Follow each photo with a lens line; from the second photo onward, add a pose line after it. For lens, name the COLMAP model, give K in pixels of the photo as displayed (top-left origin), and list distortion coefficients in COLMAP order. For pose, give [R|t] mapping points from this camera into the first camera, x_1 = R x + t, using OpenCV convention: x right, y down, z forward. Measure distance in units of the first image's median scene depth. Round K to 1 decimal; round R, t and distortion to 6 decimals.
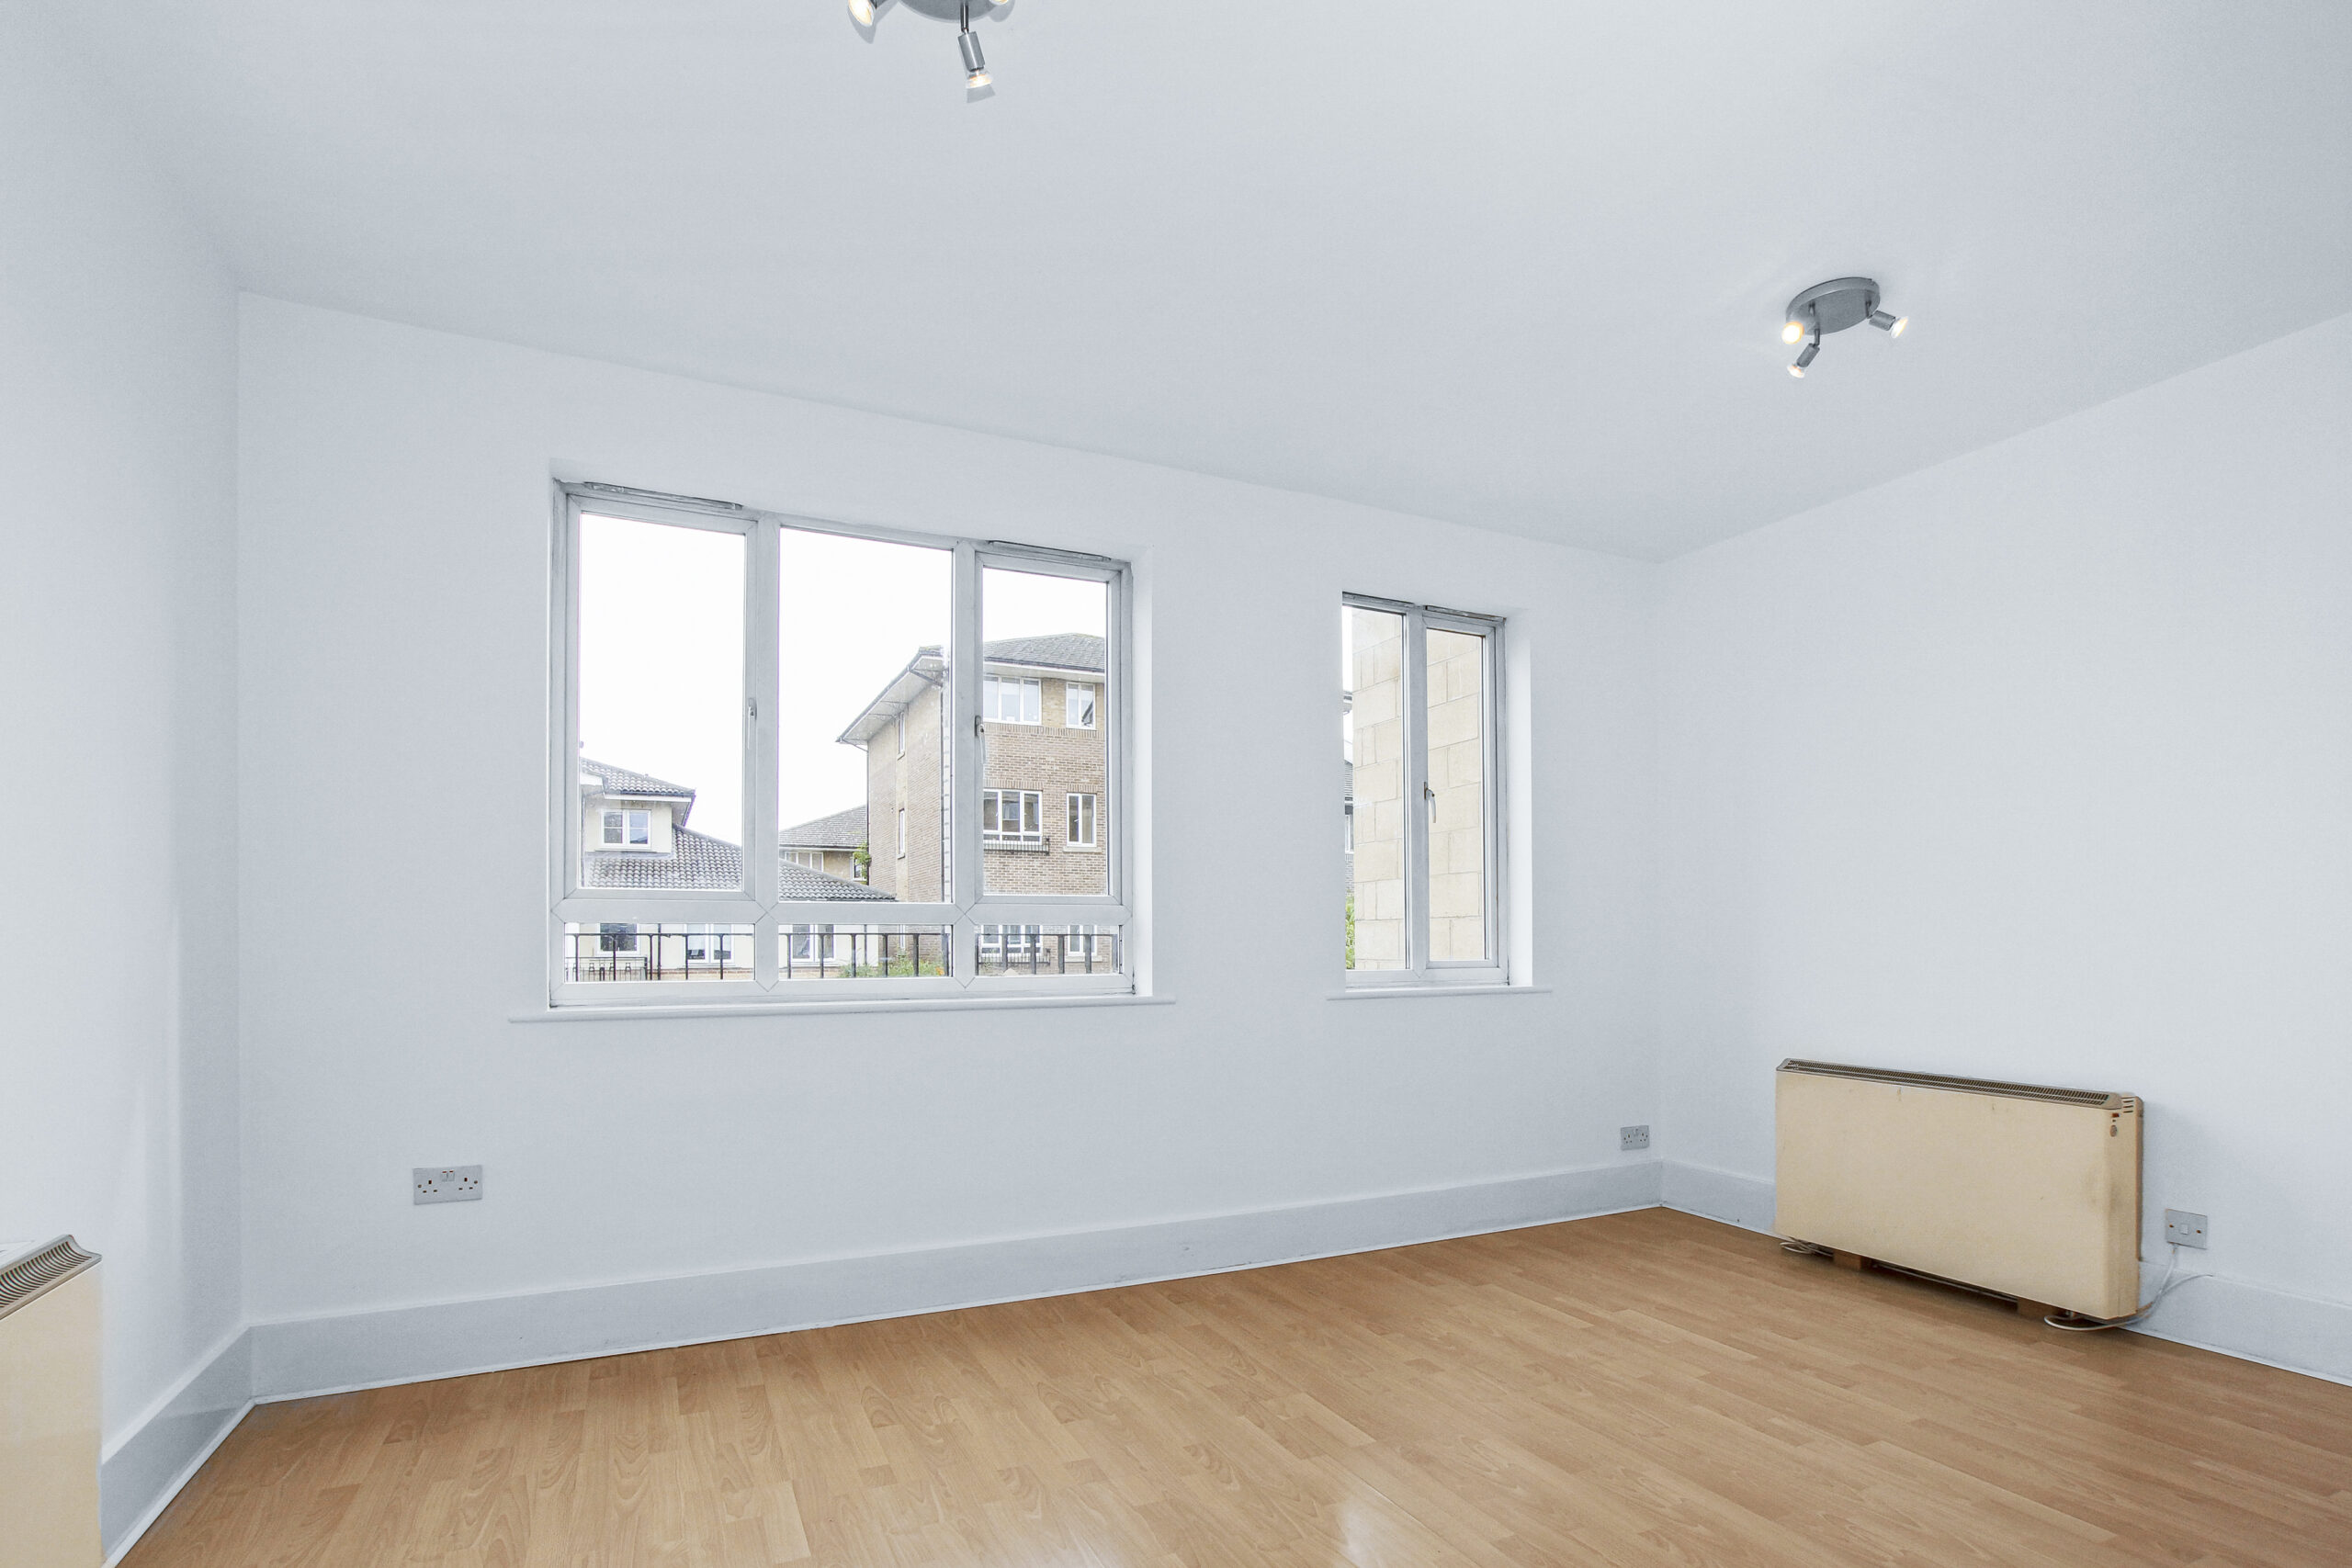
lens RADIAL K [[1157.9, 0, 1173.3], [0, 1157.9, 916.9], [0, 0, 1]] dist [-0.075706, 0.043019]
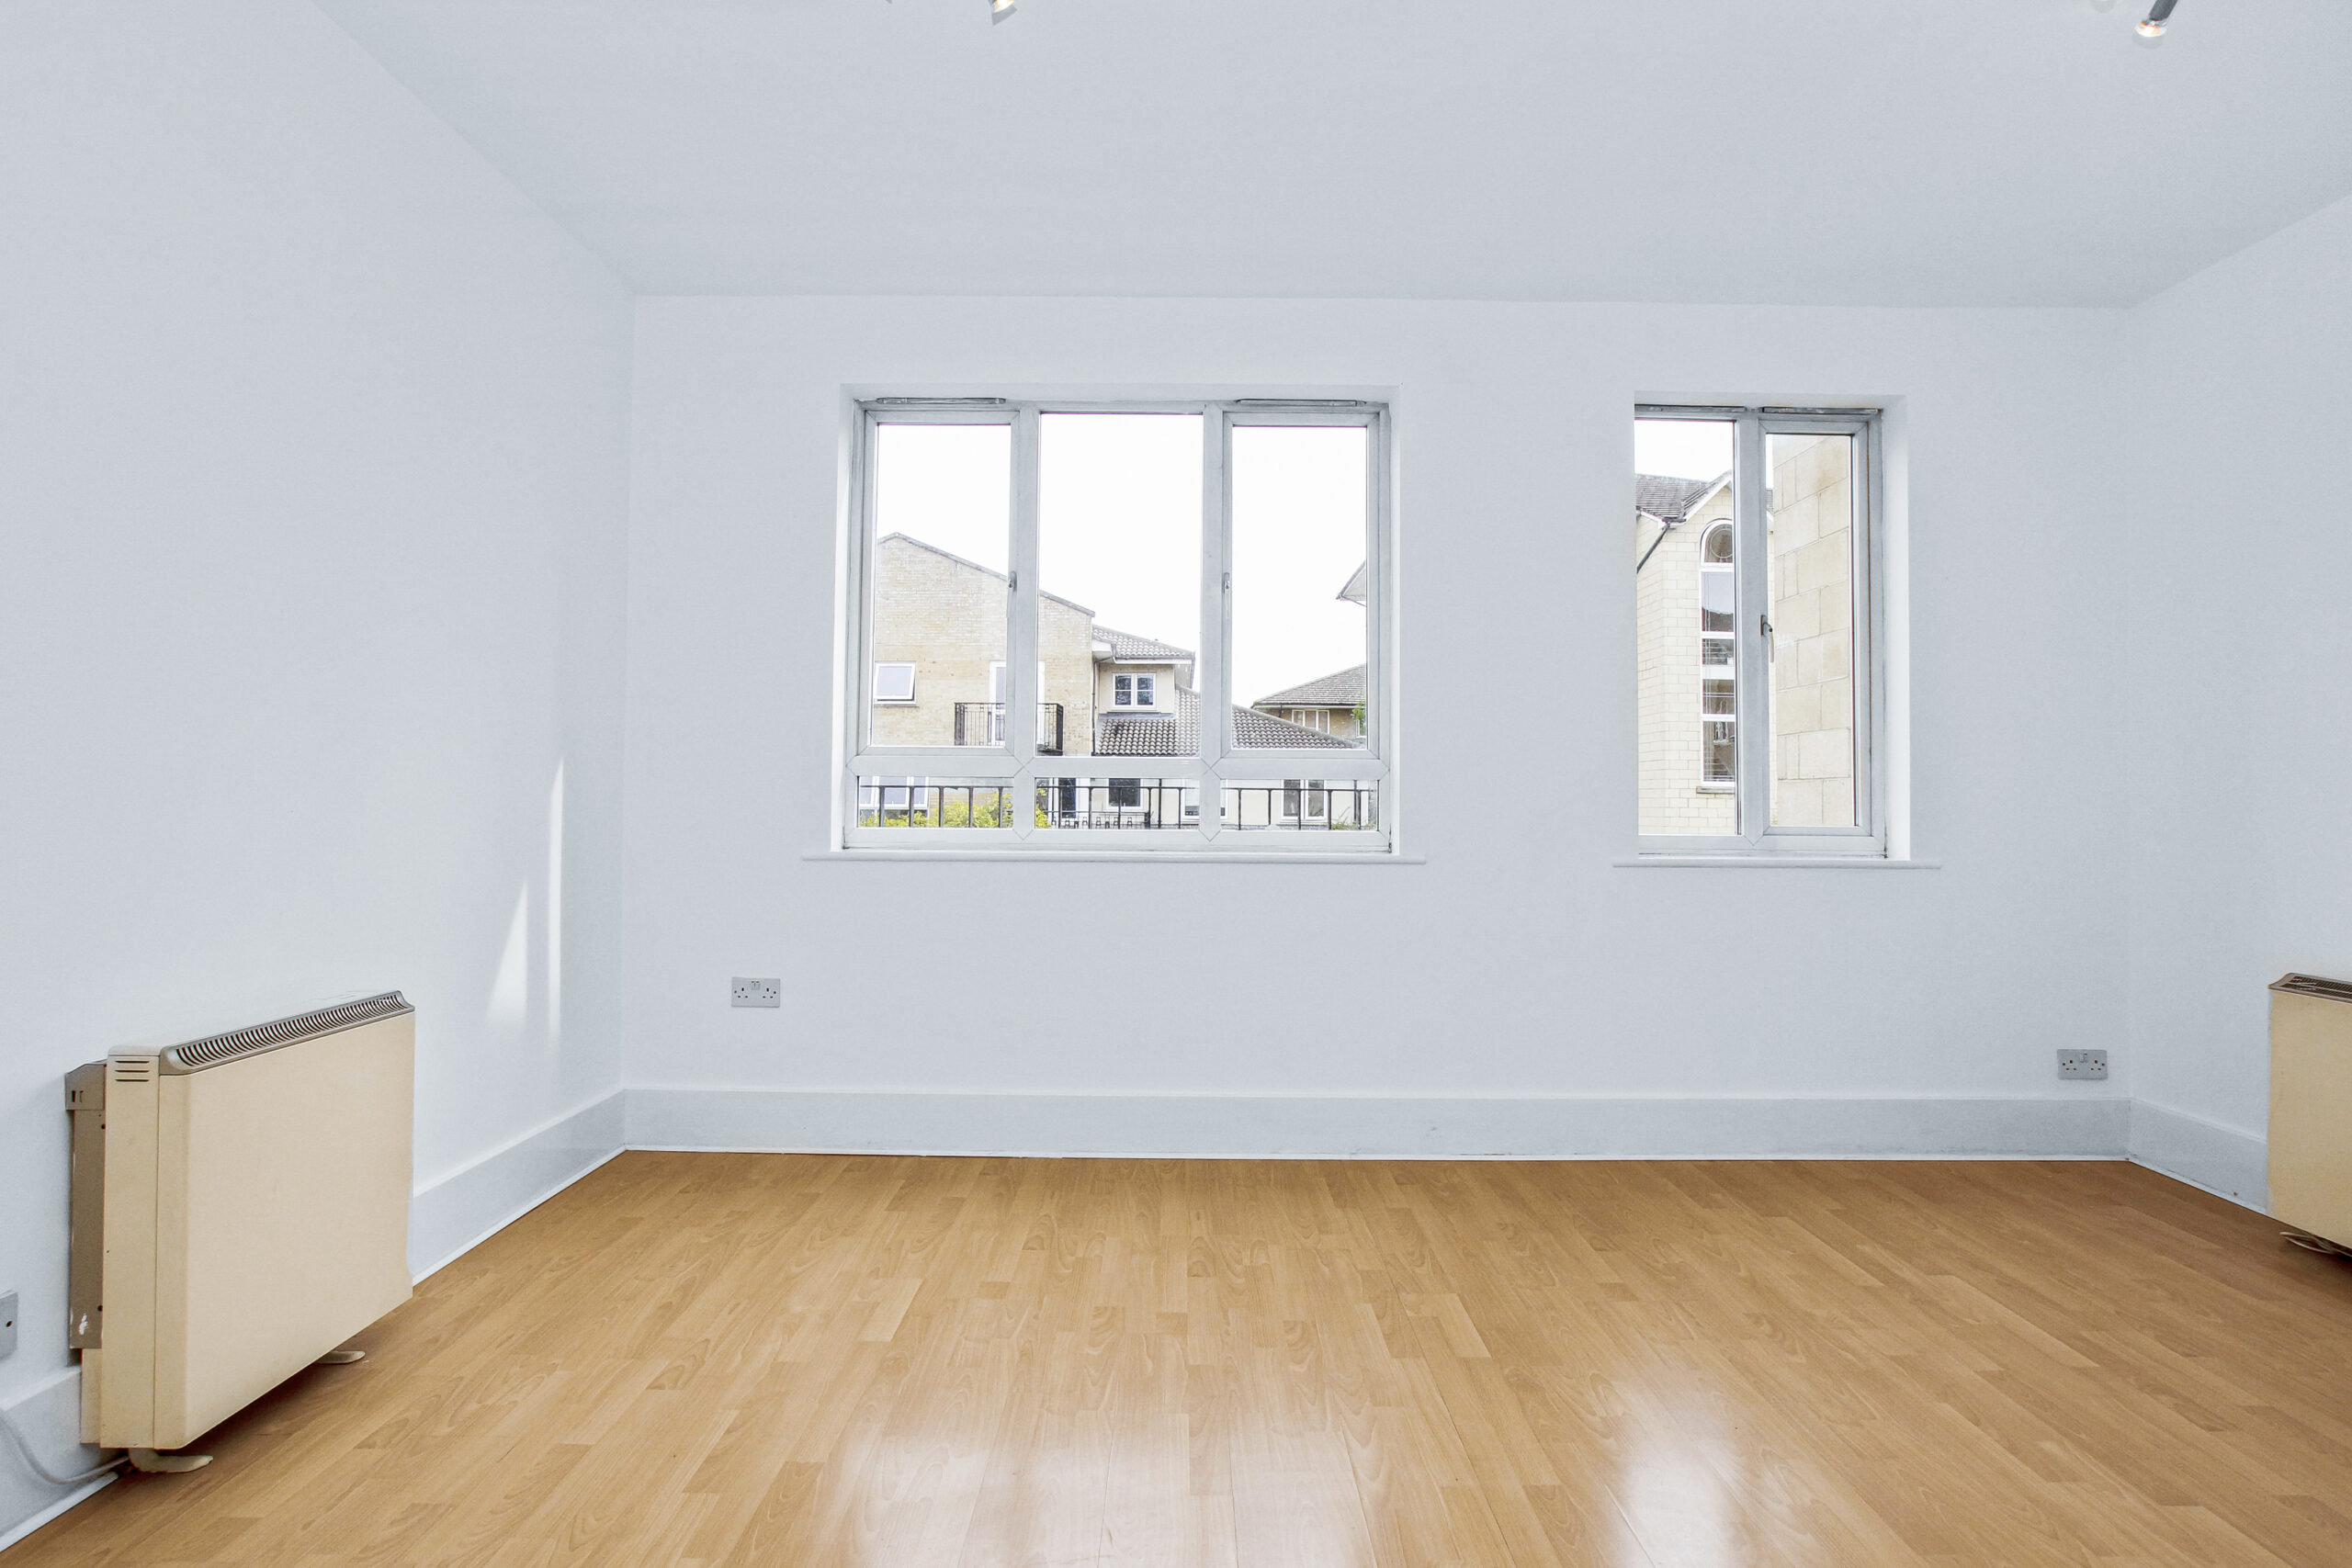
lens RADIAL K [[1207.0, 0, 1156.8], [0, 1207.0, 761.9], [0, 0, 1]] dist [-0.067078, 0.031116]
pose [[0.898523, -0.001656, -0.438924, 0.244356], [-0.003378, 0.999937, -0.010689, 0.002430], [0.438914, 0.011087, 0.898461, 0.030666]]
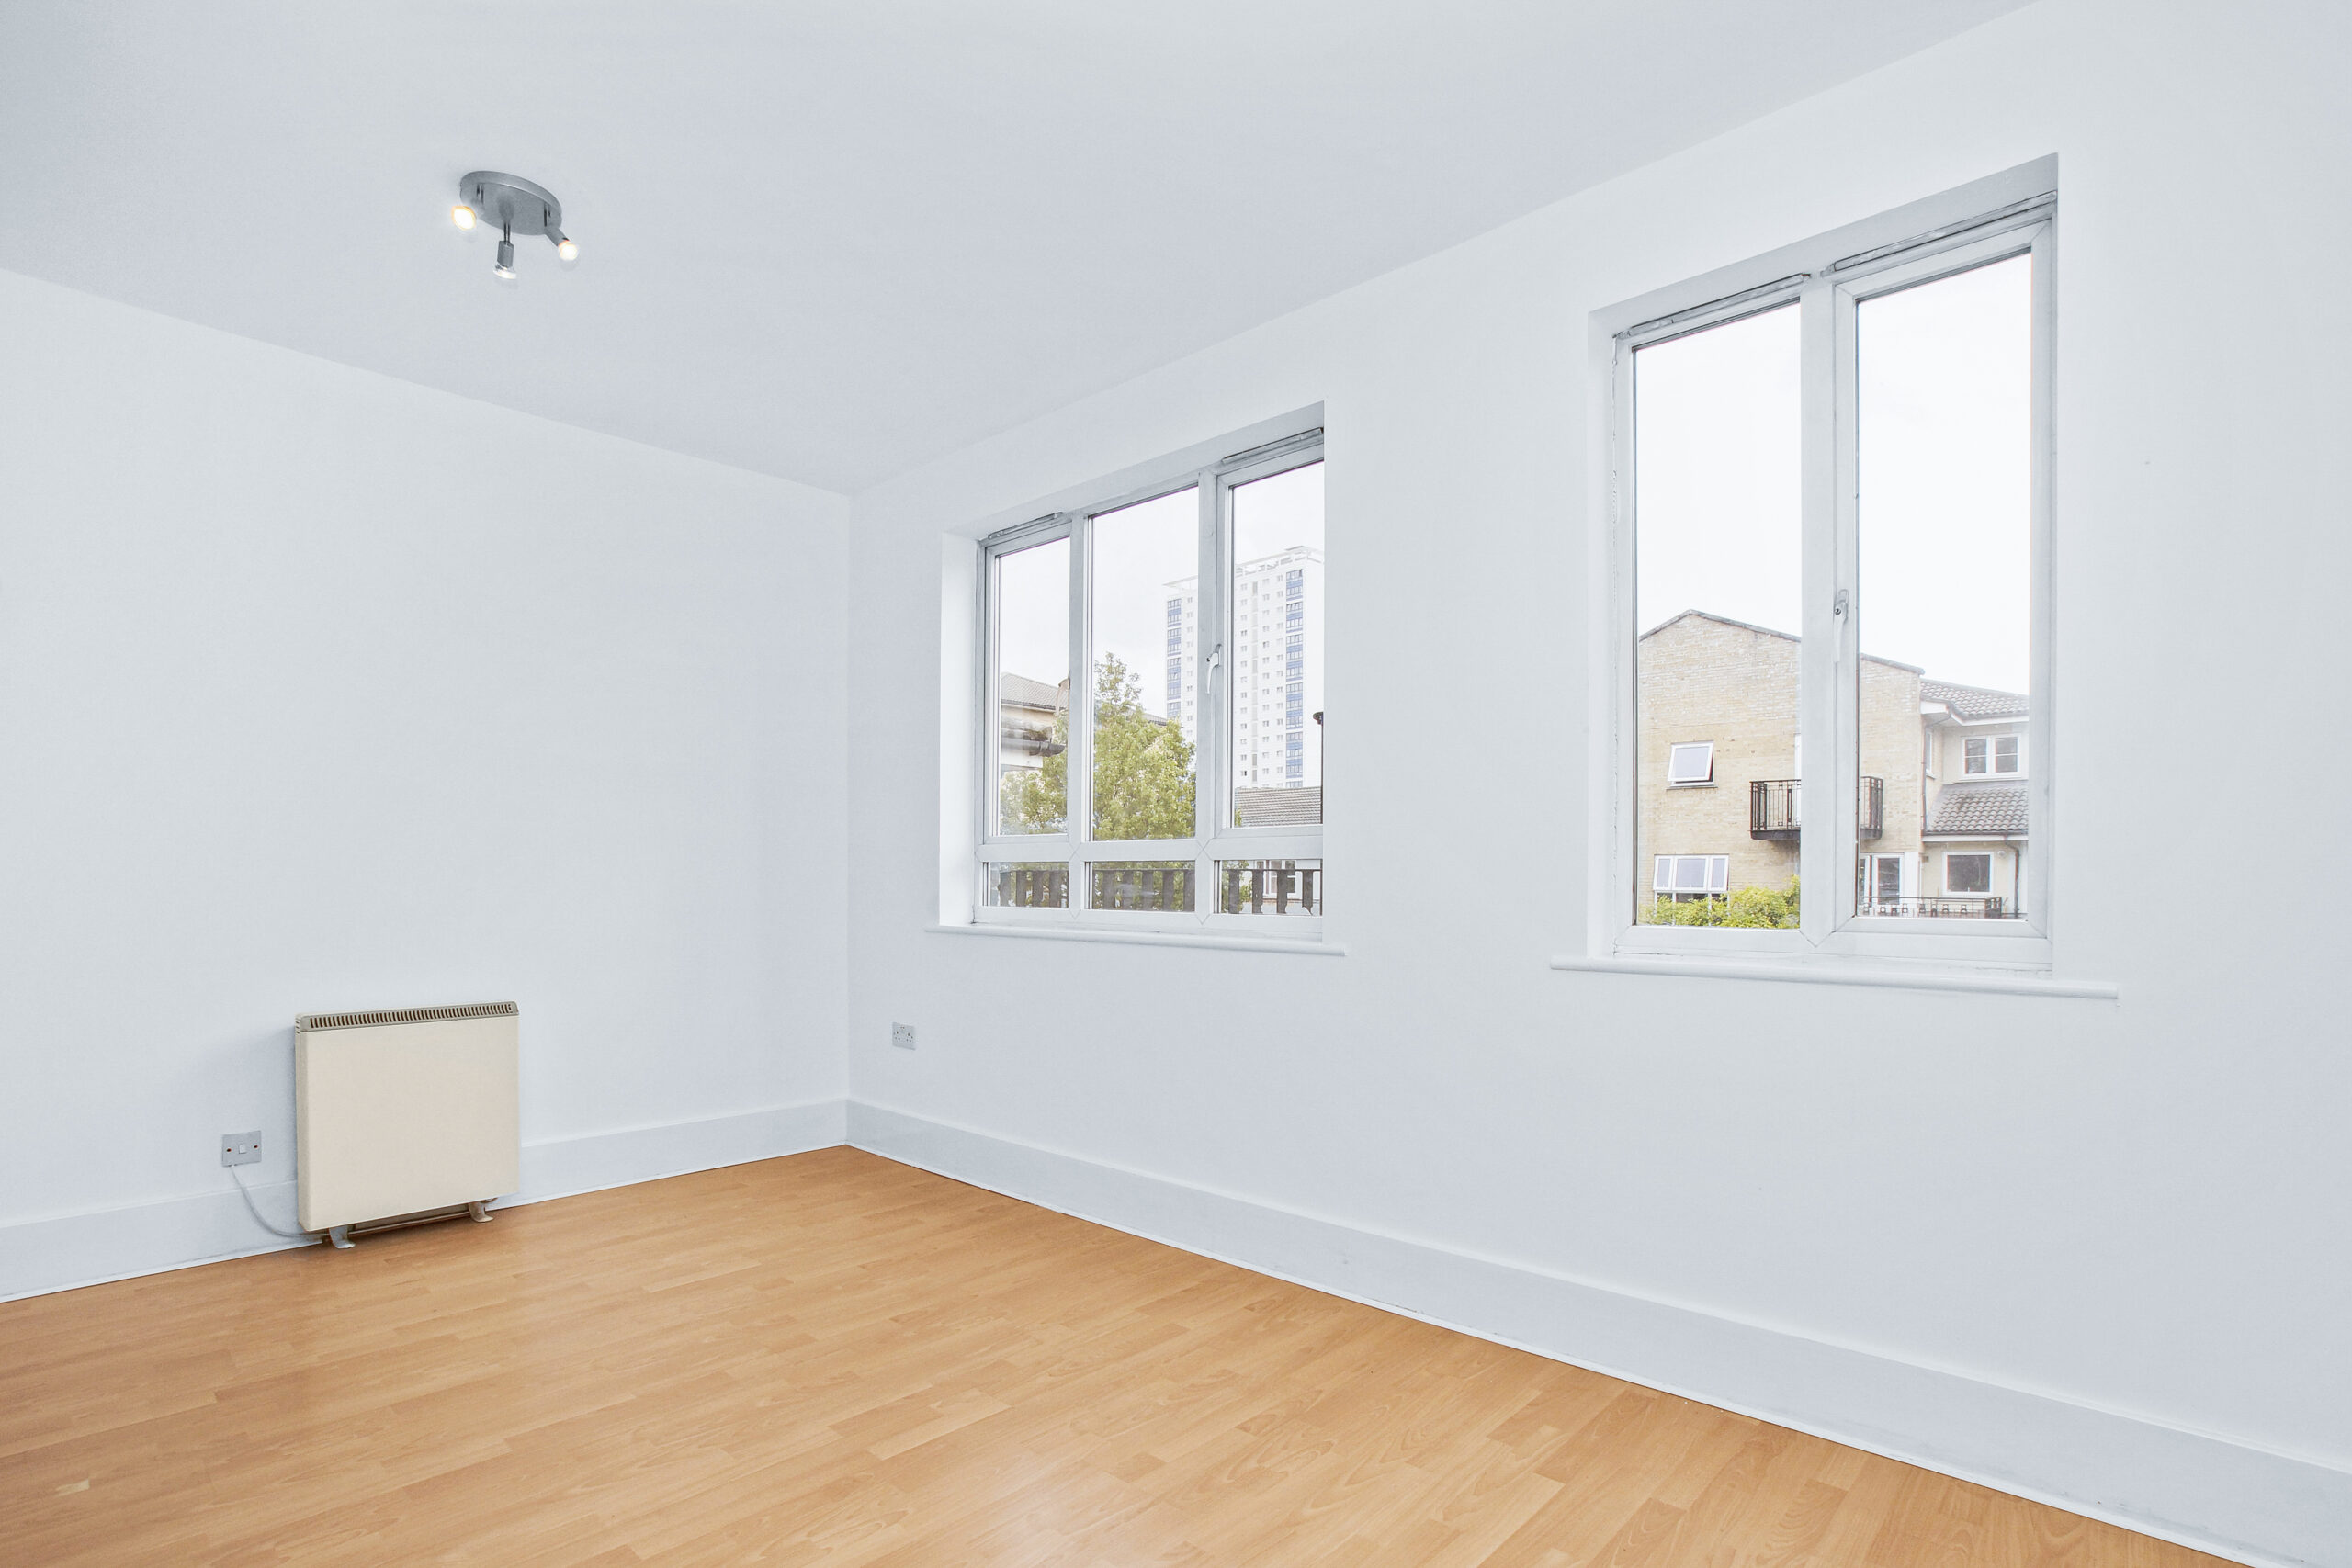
lens RADIAL K [[1135.9, 0, 1176.3], [0, 1135.9, 877.4], [0, 0, 1]] dist [-0.043949, 0.000237]
pose [[0.374121, 0.007145, -0.927352, 0.724238], [0.010500, 0.999874, 0.011940, 0.008544], [0.927321, -0.014204, 0.373999, 0.621510]]
